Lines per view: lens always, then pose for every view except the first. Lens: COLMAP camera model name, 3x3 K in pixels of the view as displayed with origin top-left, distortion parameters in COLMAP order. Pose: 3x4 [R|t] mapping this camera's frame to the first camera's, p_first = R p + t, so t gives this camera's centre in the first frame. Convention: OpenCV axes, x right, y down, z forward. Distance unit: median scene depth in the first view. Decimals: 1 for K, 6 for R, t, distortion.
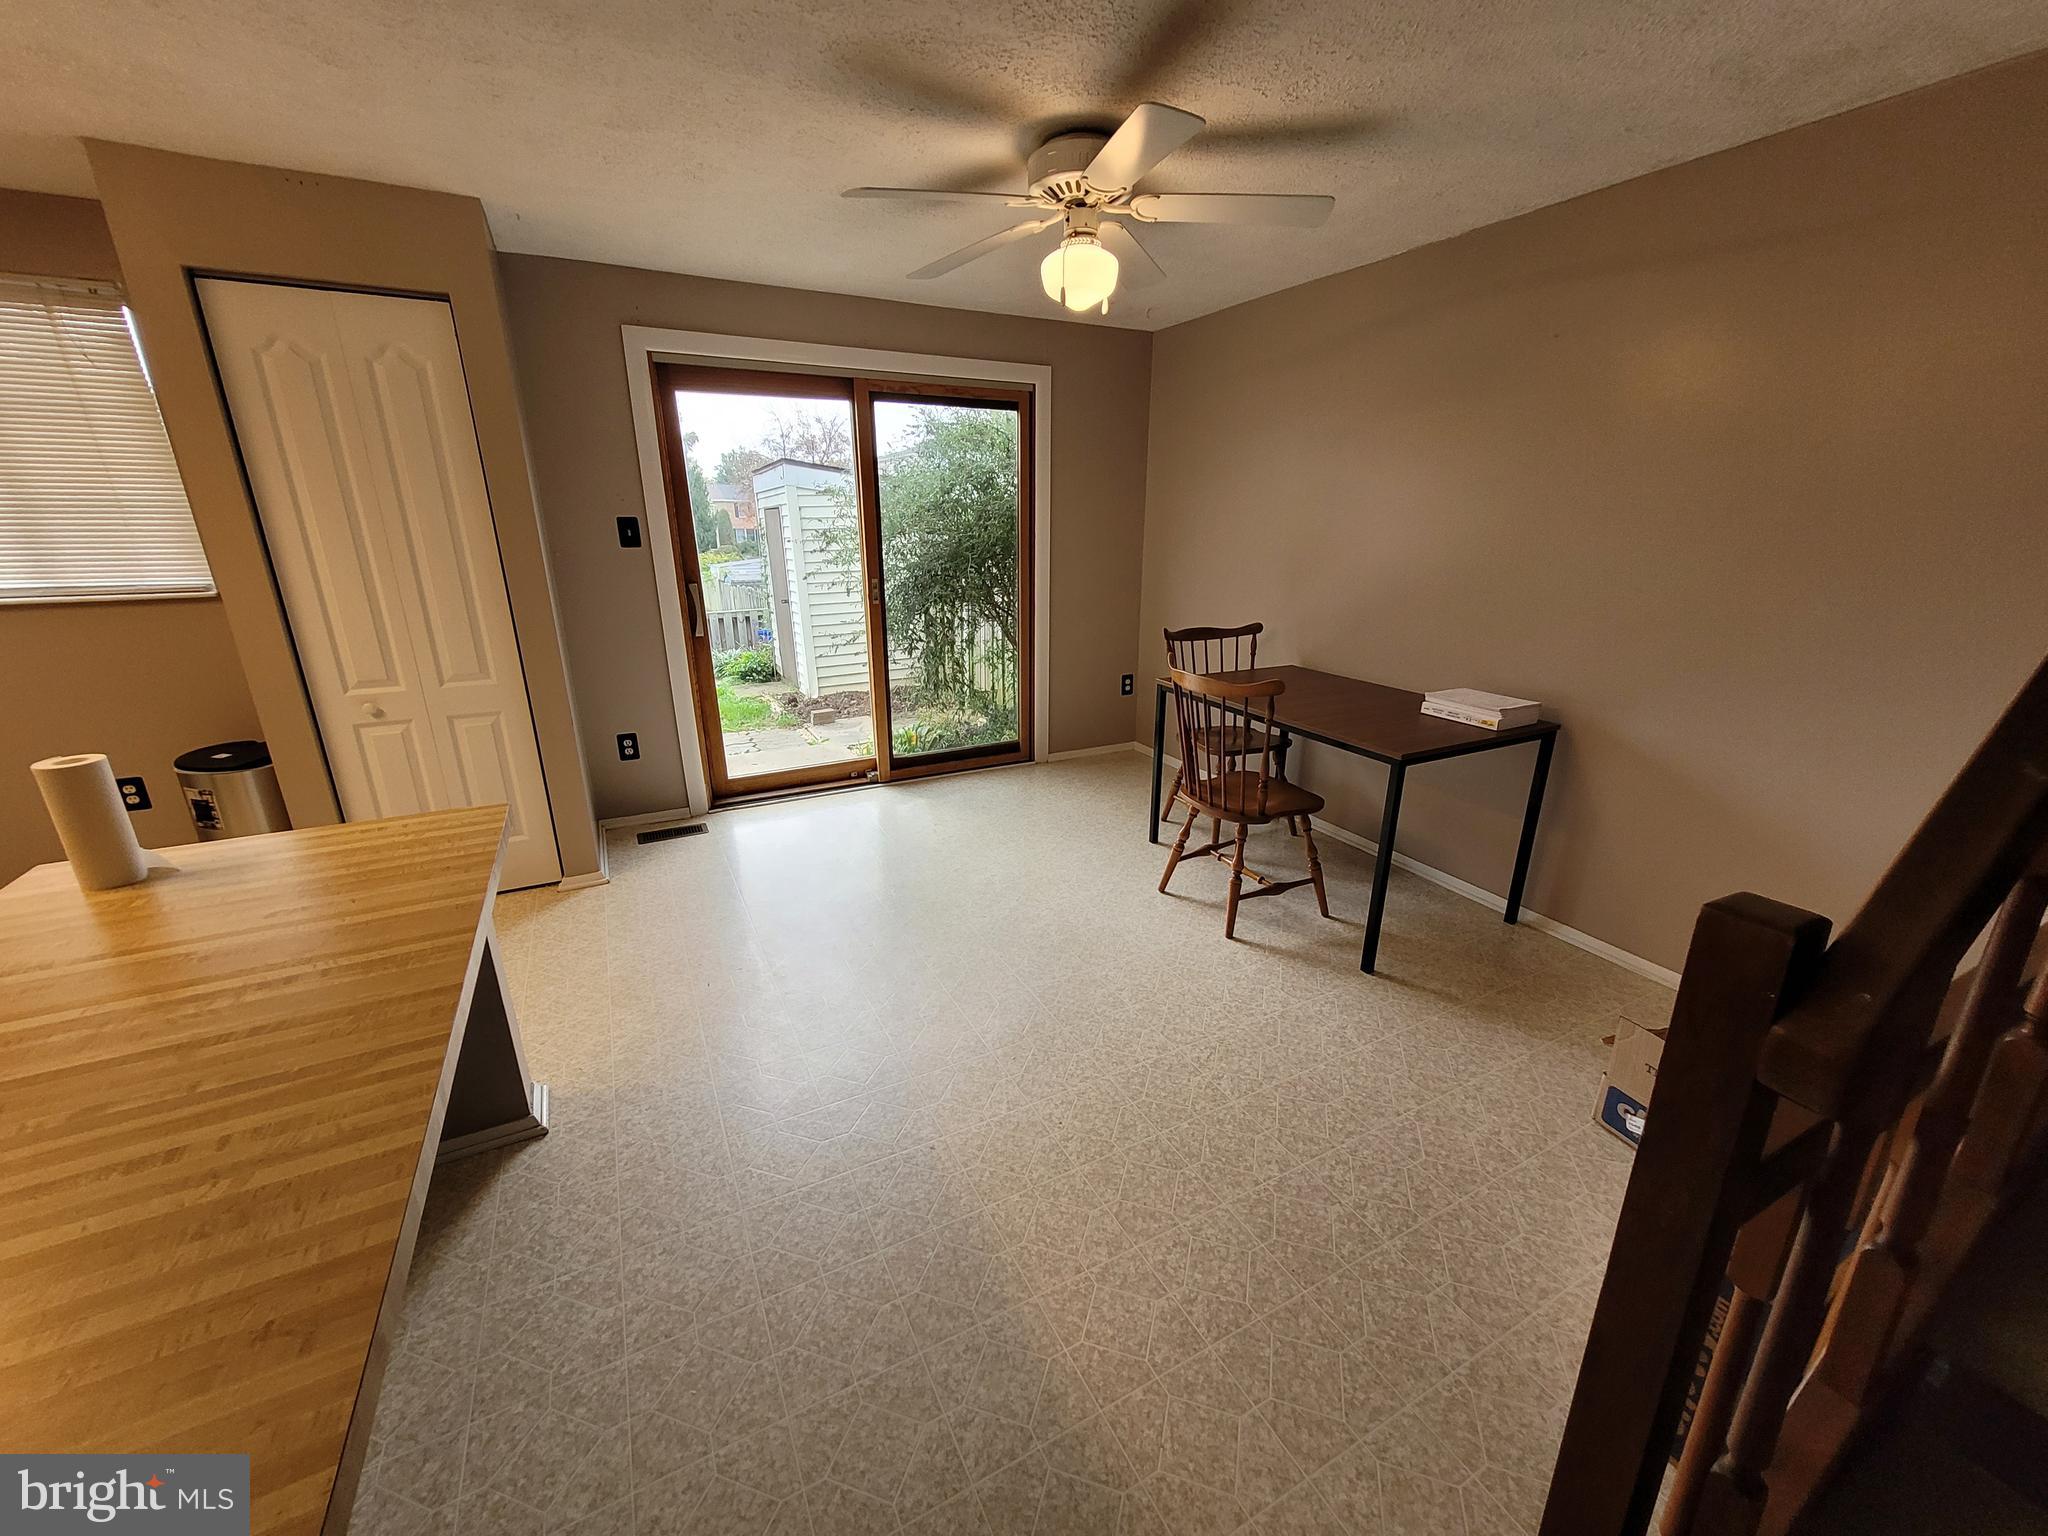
lens RADIAL K [[810.2, 0, 1024.0], [0, 810.2, 768.0], [0, 0, 1]] dist [-0.000935, -0.000453]
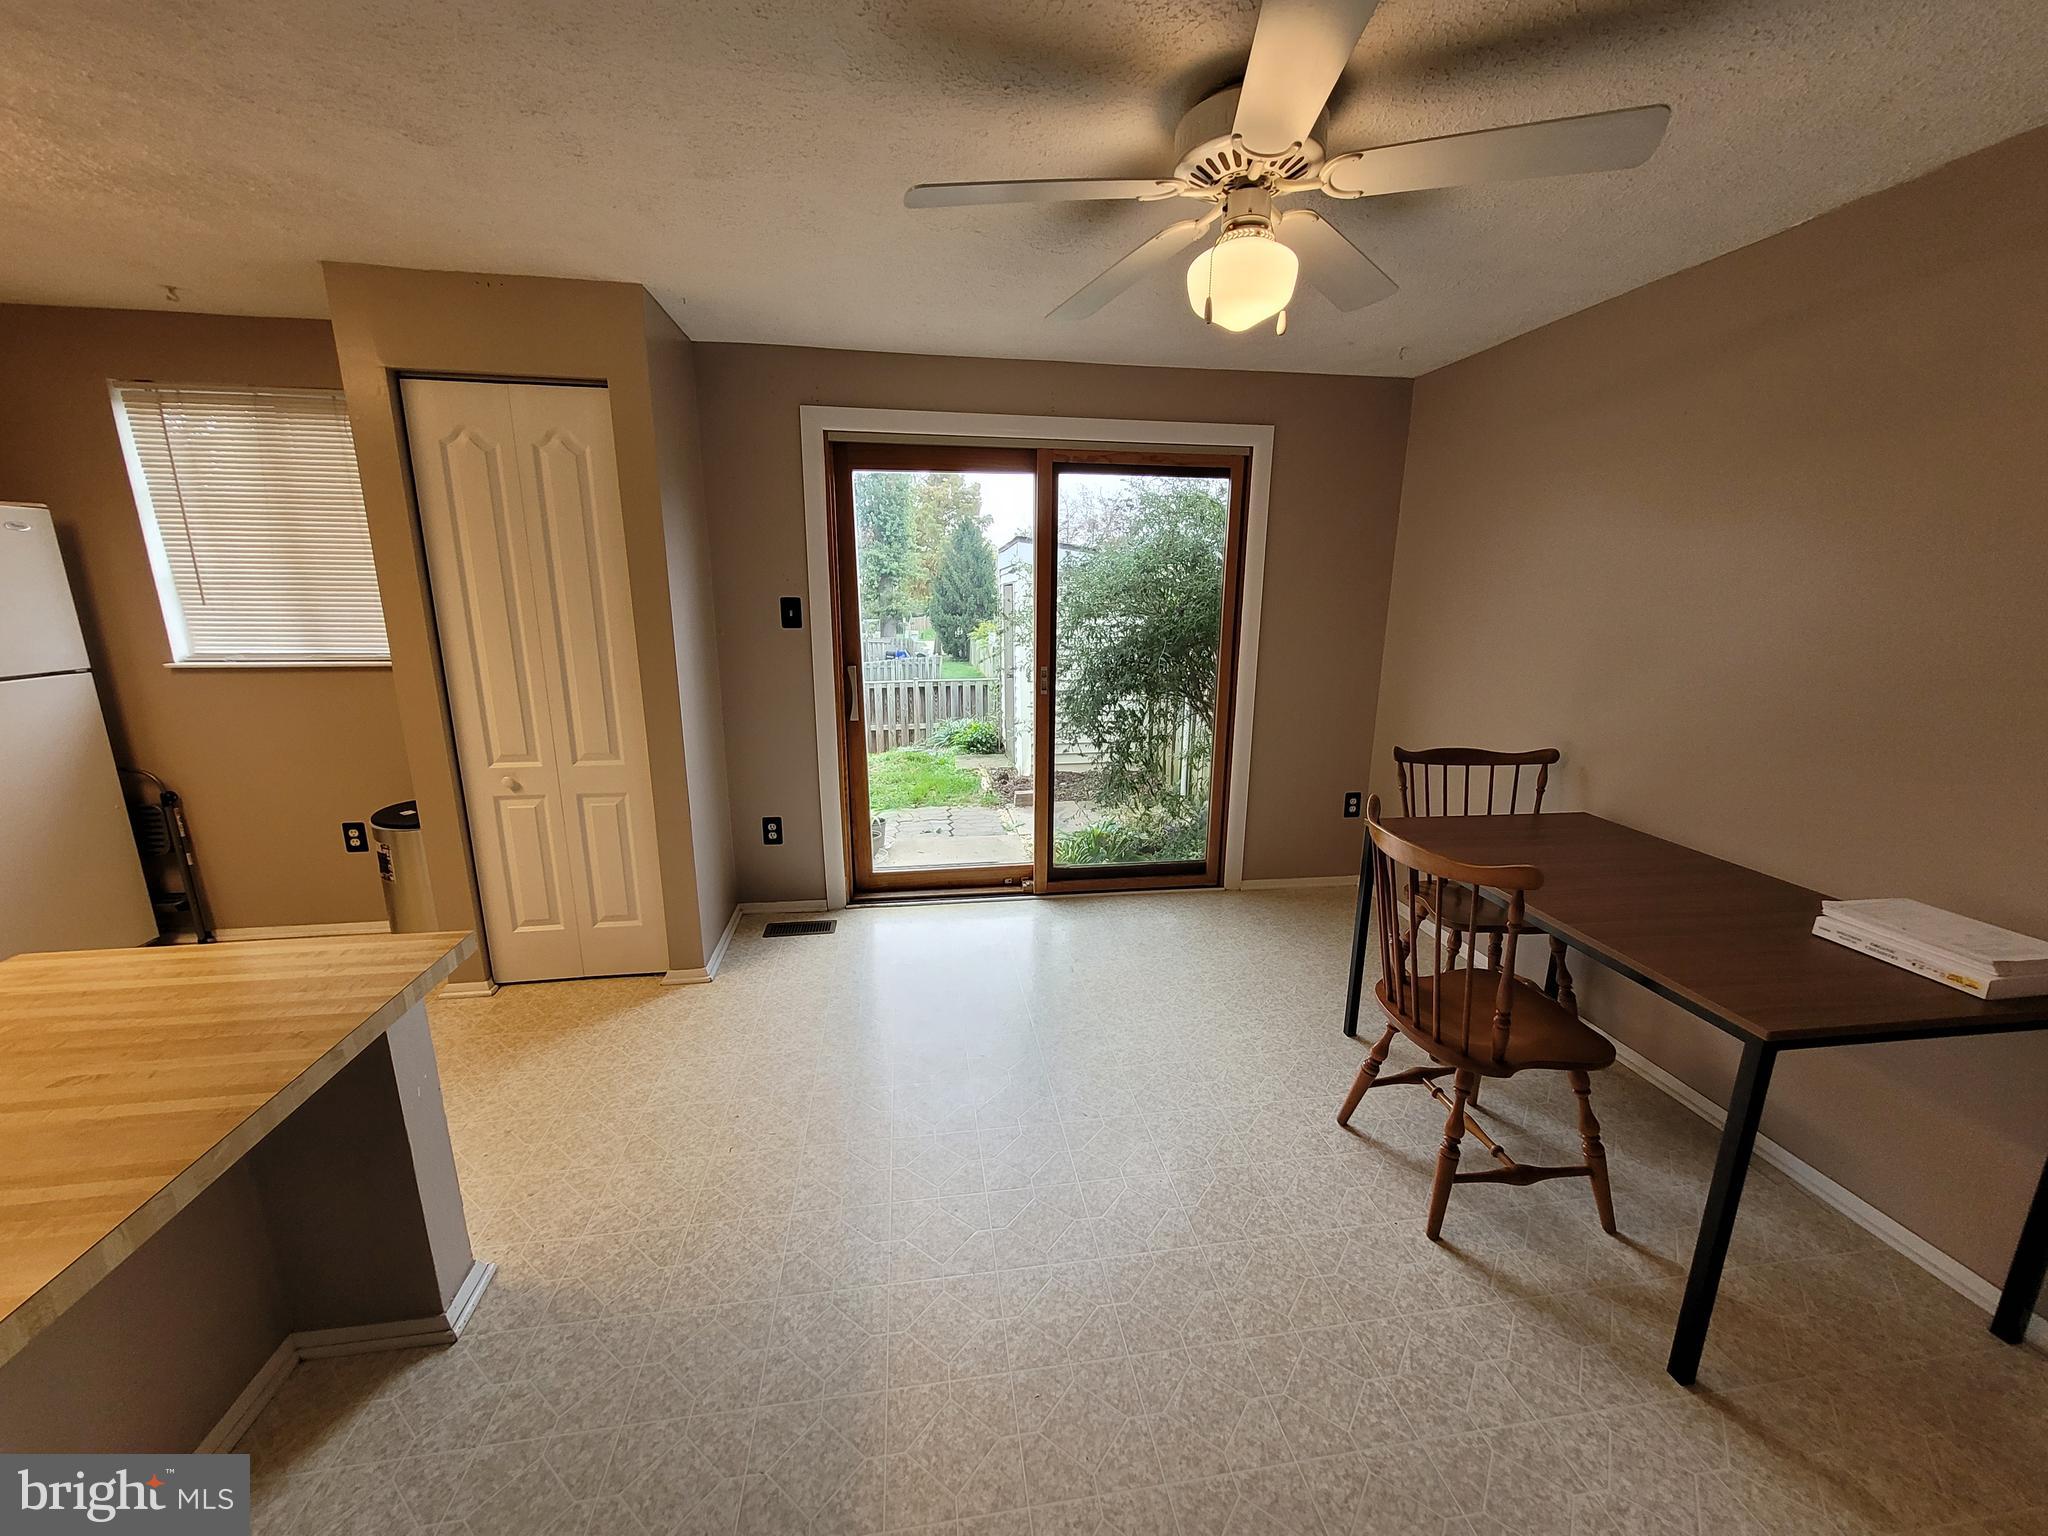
lens RADIAL K [[803.1, 0, 1024.0], [0, 803.1, 768.0], [0, 0, 1]] dist [-0.000264, 0.002171]
pose [[0.946268, 0.077632, -0.313928, 0.102500], [-0.103319, 0.992456, -0.066008, -0.081250], [0.306436, 0.094896, 0.947149, 0.218540]]
